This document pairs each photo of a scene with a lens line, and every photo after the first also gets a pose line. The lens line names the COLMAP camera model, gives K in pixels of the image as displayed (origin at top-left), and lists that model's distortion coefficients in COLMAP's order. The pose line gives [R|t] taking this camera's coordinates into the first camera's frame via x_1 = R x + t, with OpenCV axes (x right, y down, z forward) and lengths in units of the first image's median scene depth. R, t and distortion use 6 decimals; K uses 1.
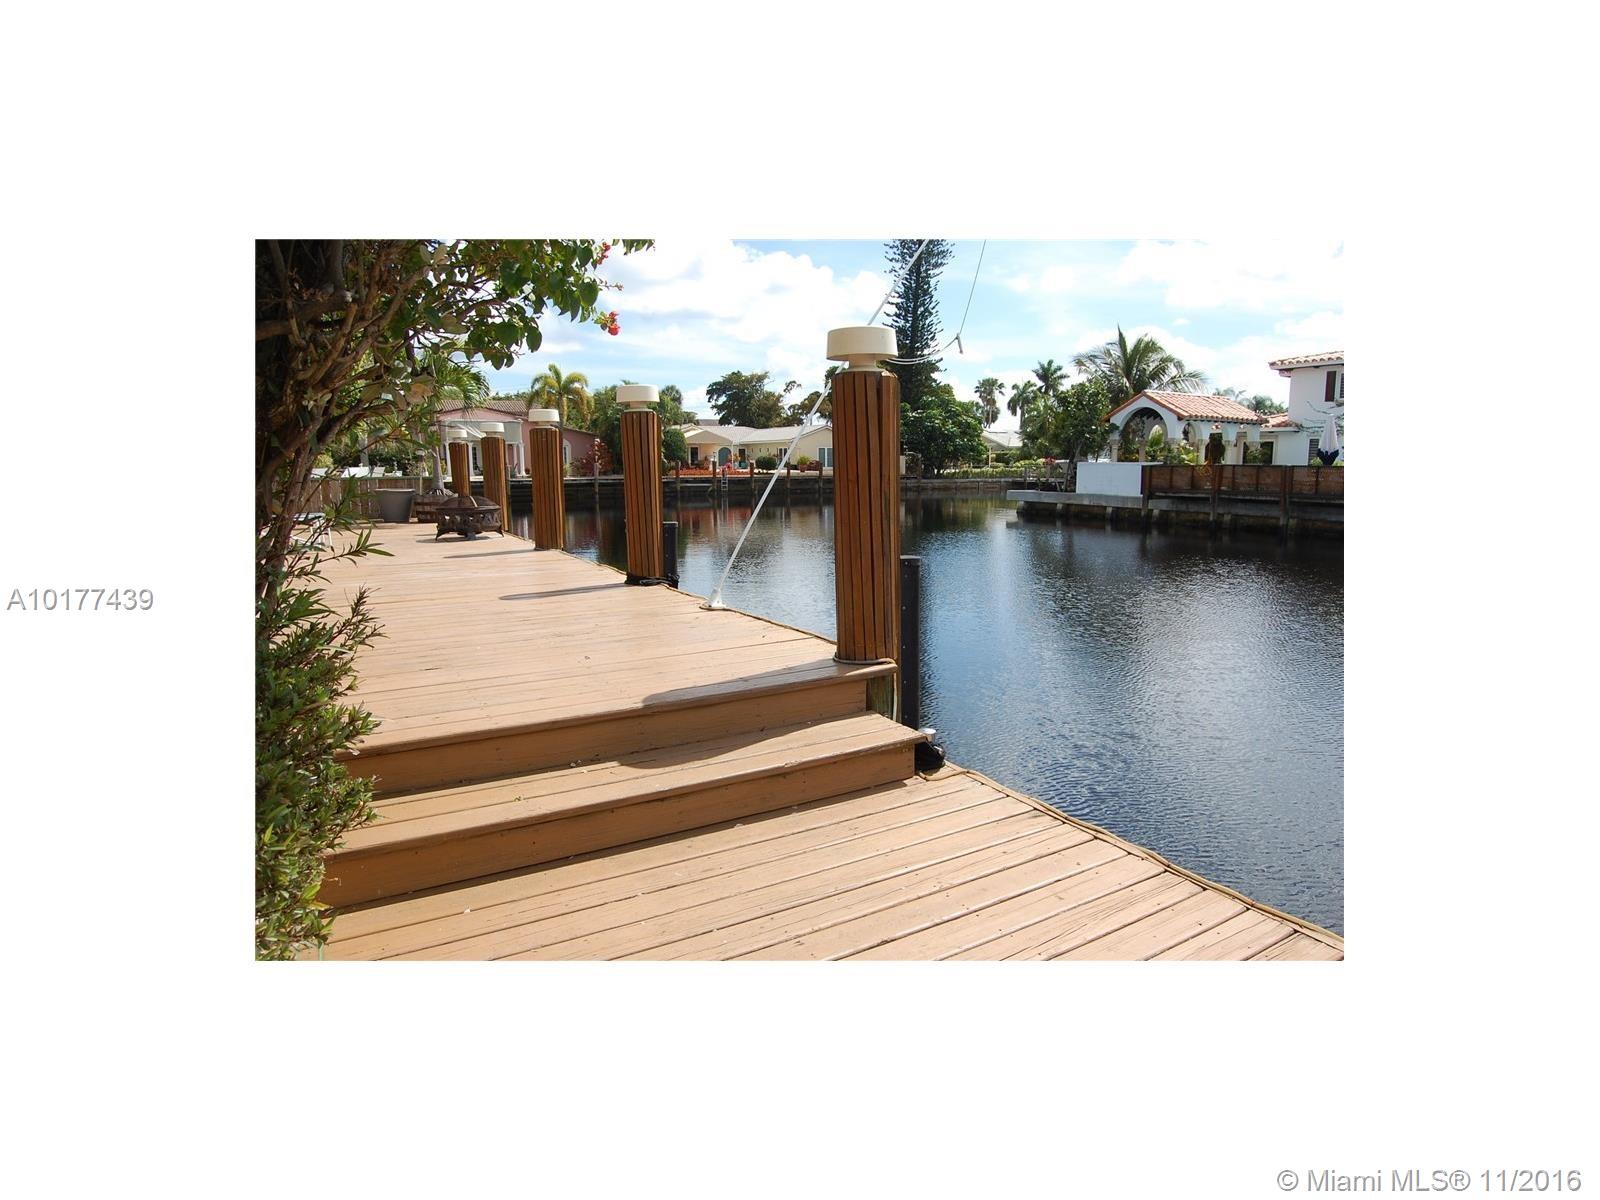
lens RADIAL K [[860.8, 0, 831.1], [0, 860.8, 600.2], [0, 0, 1]] dist [-0.078697, 0.001777]
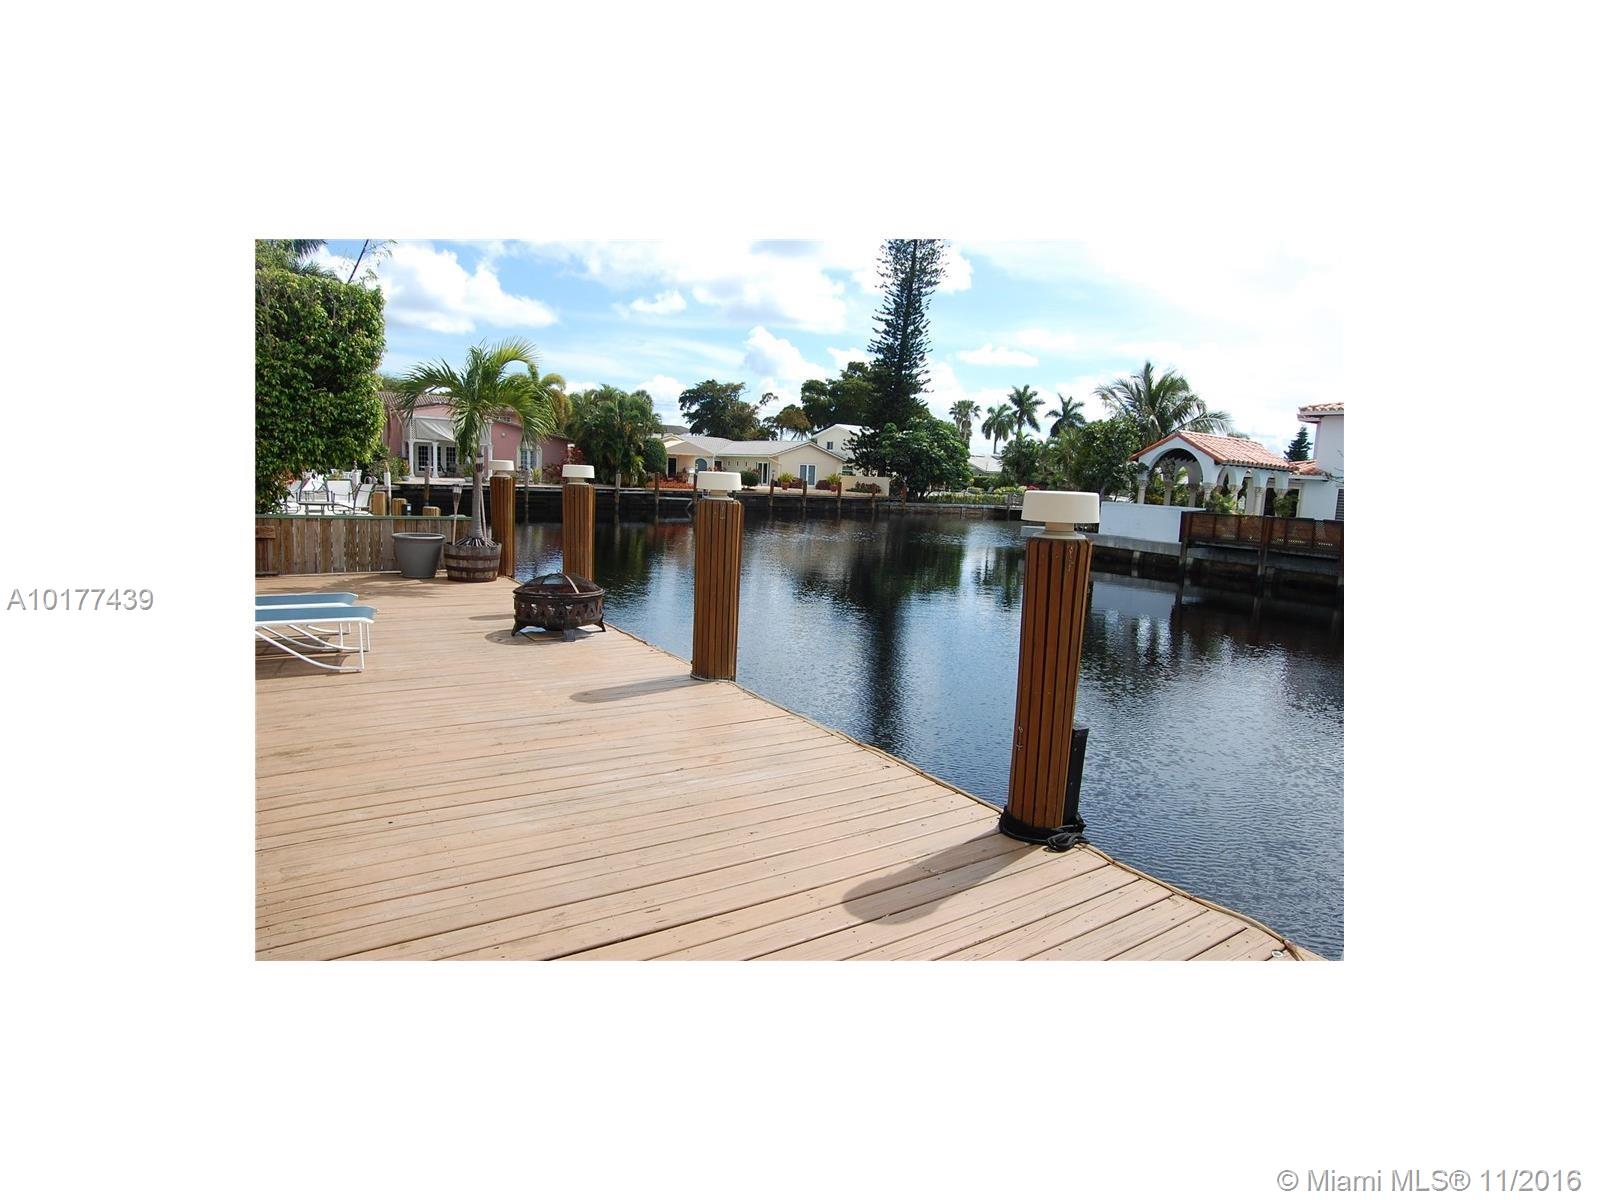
lens RADIAL K [[860.8, 0, 831.1], [0, 860.8, 600.2], [0, 0, 1]] dist [-0.078697, 0.001777]
pose [[0.997223, 0.041876, 0.061588, -0.038788], [-0.041096, 0.999059, -0.013873, -0.015771], [-0.062111, 0.011303, 0.998005, 0.043645]]
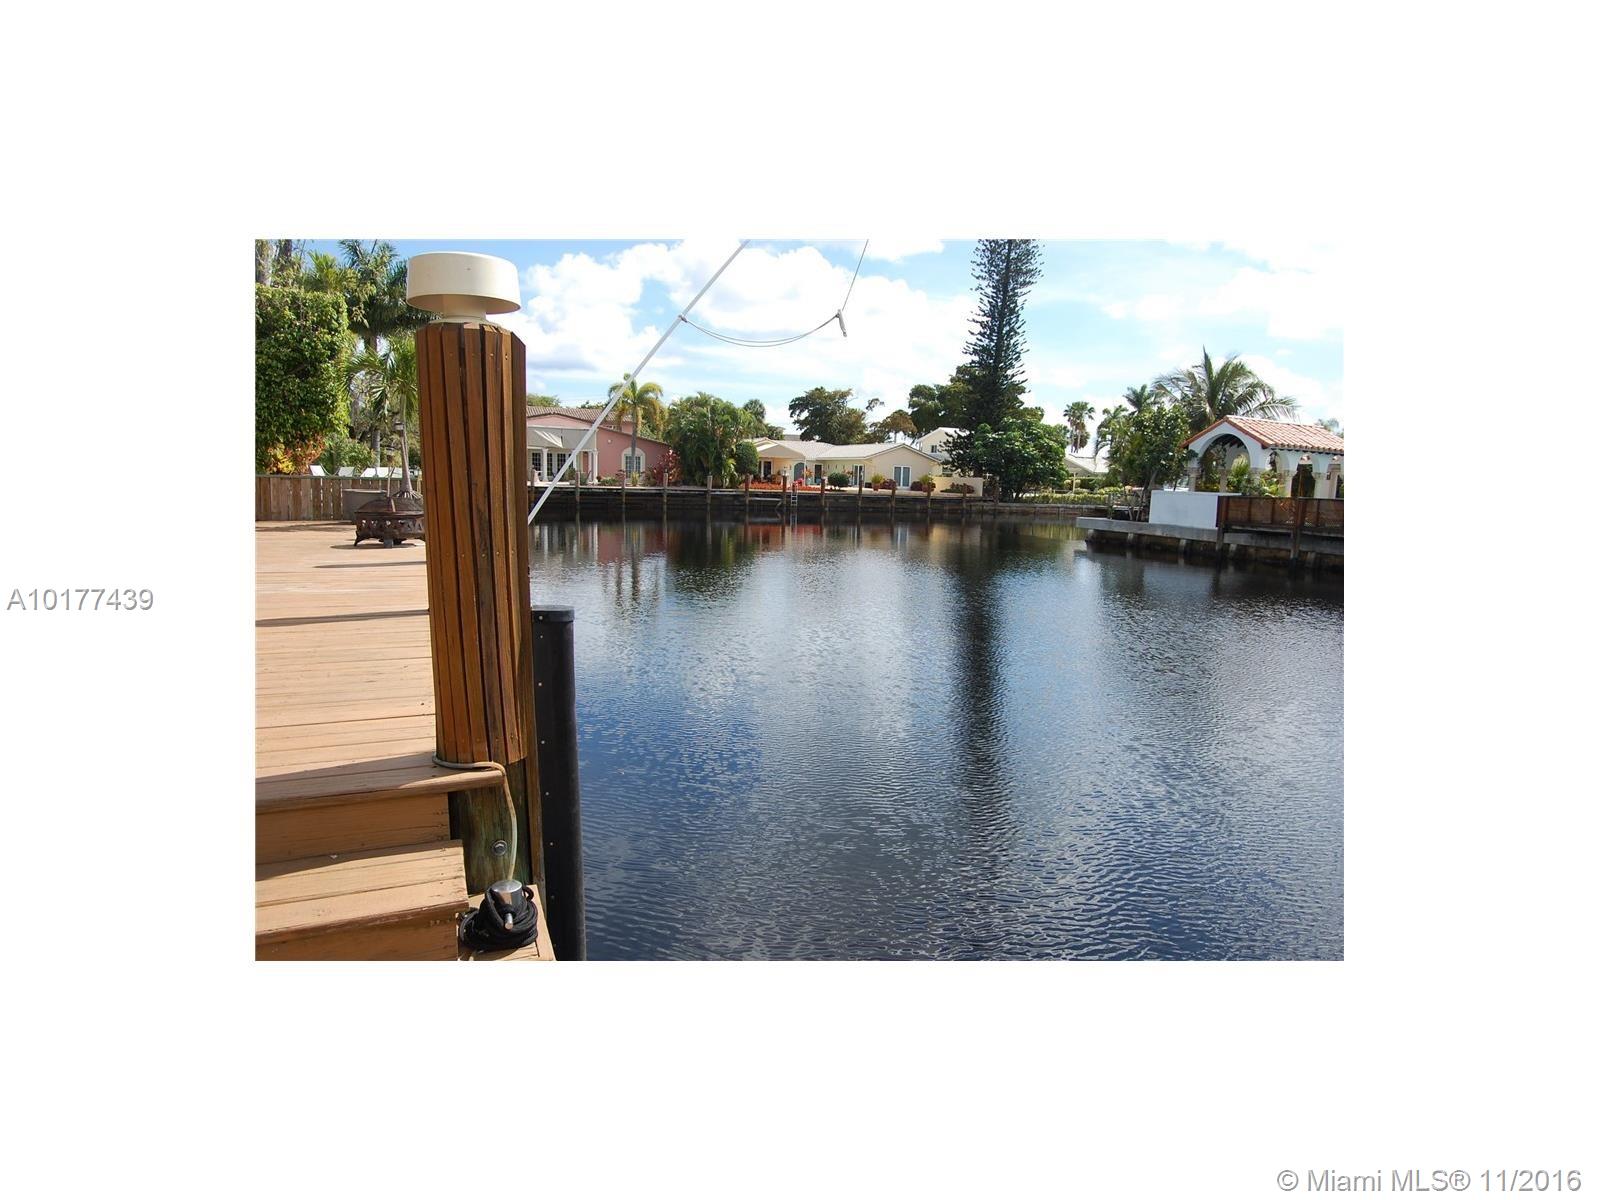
lens RADIAL K [[860.8, 0, 831.1], [0, 860.8, 600.2], [0, 0, 1]] dist [-0.078697, 0.001777]
pose [[0.993802, 0.048850, -0.099856, 0.022155], [-0.050943, 0.998530, -0.018514, -0.003275], [0.098805, 0.023486, 0.994830, 0.022260]]
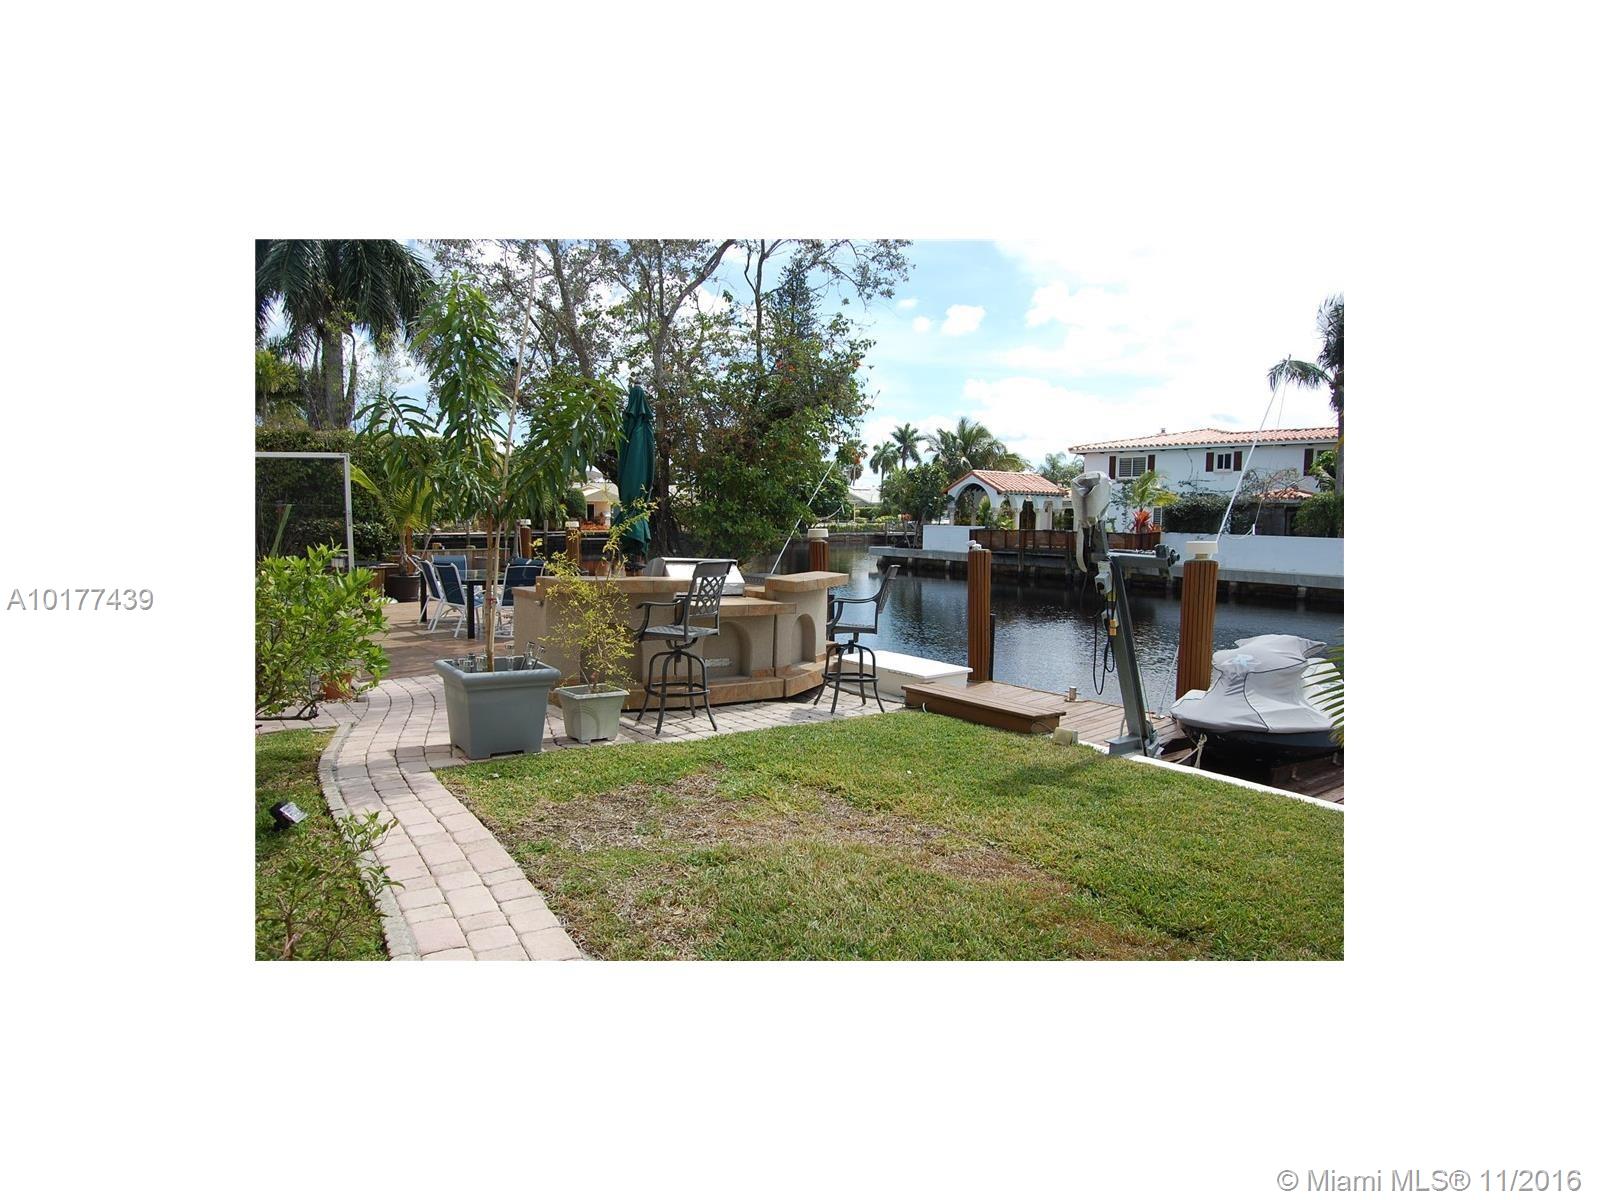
lens RADIAL K [[860.8, 0, 831.1], [0, 860.8, 600.2], [0, 0, 1]] dist [-0.078697, 0.001777]
pose [[0.988111, -0.007125, 0.153574, -0.025597], [0.015485, 0.998458, -0.053303, 0.009021], [-0.152957, 0.055047, 0.986698, -0.136803]]
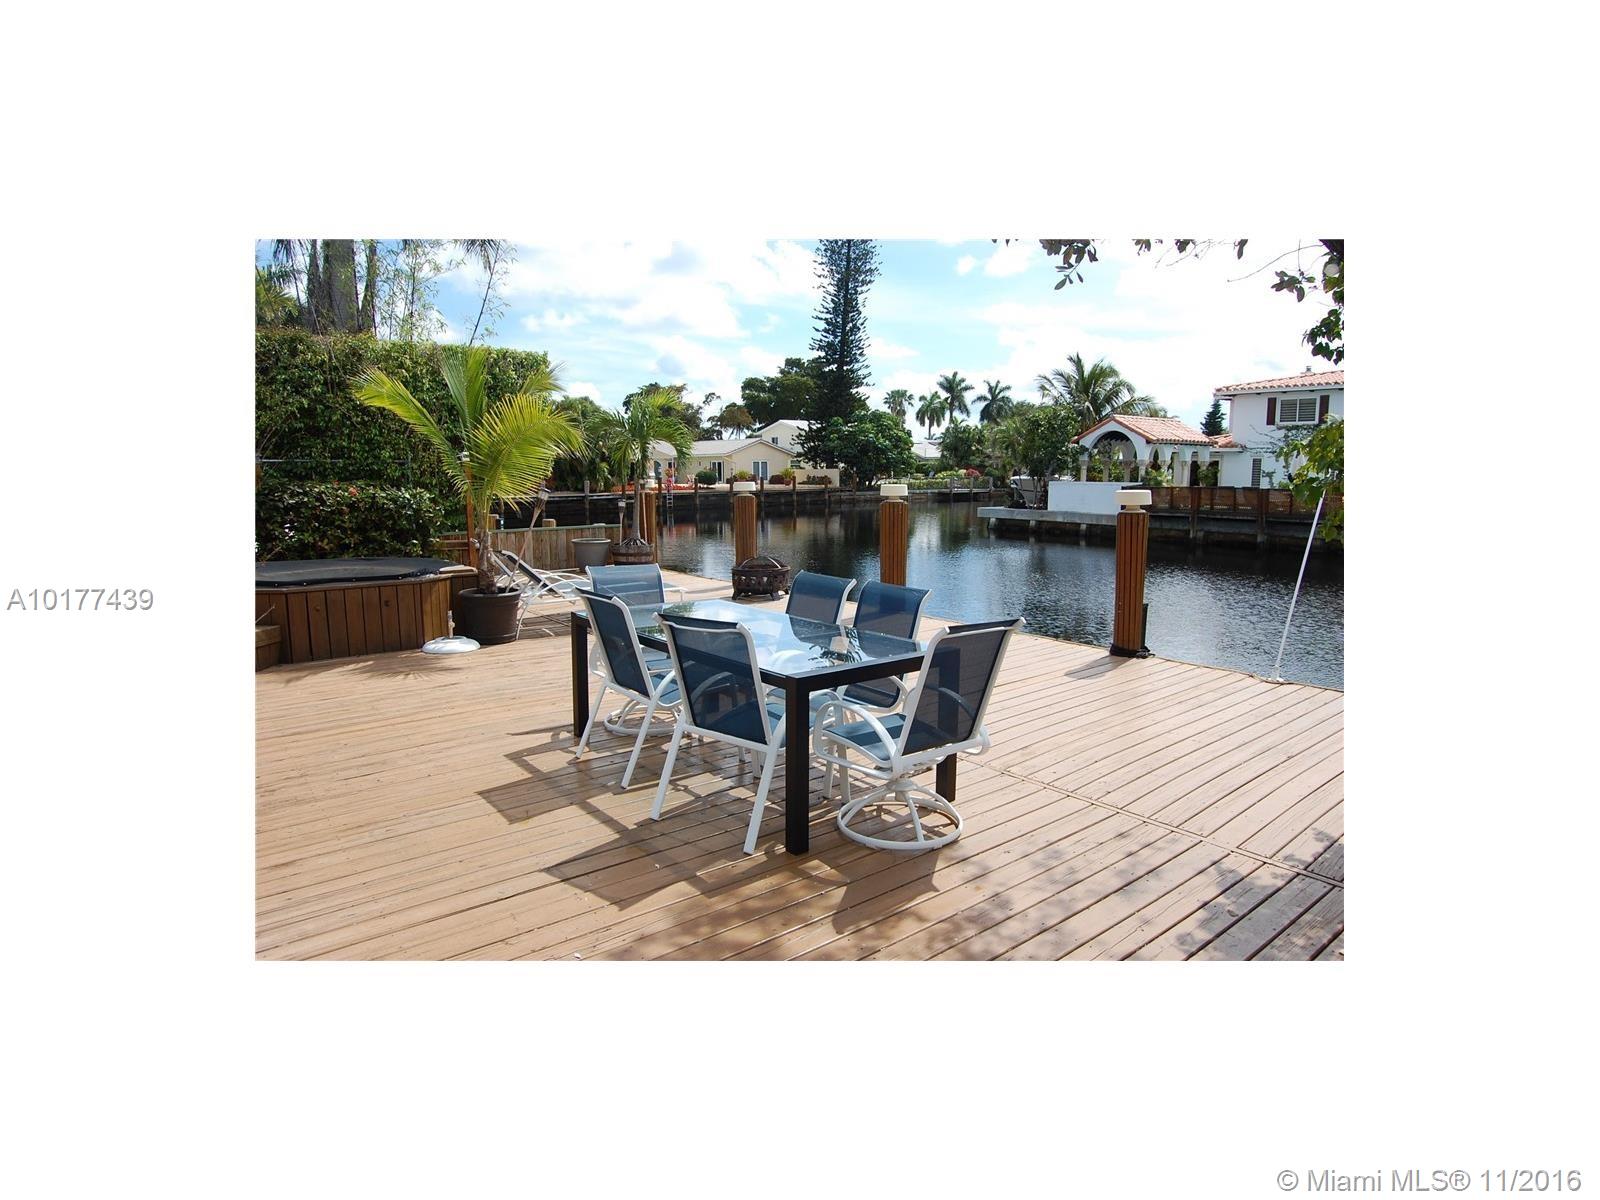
lens RADIAL K [[860.8, 0, 831.1], [0, 860.8, 600.2], [0, 0, 1]] dist [-0.078697, 0.001777]
pose [[0.990310, -0.024743, 0.136651, -0.076810], [0.025522, 0.999666, -0.003953, -0.009873], [-0.136508, 0.007402, 0.990611, -0.010151]]
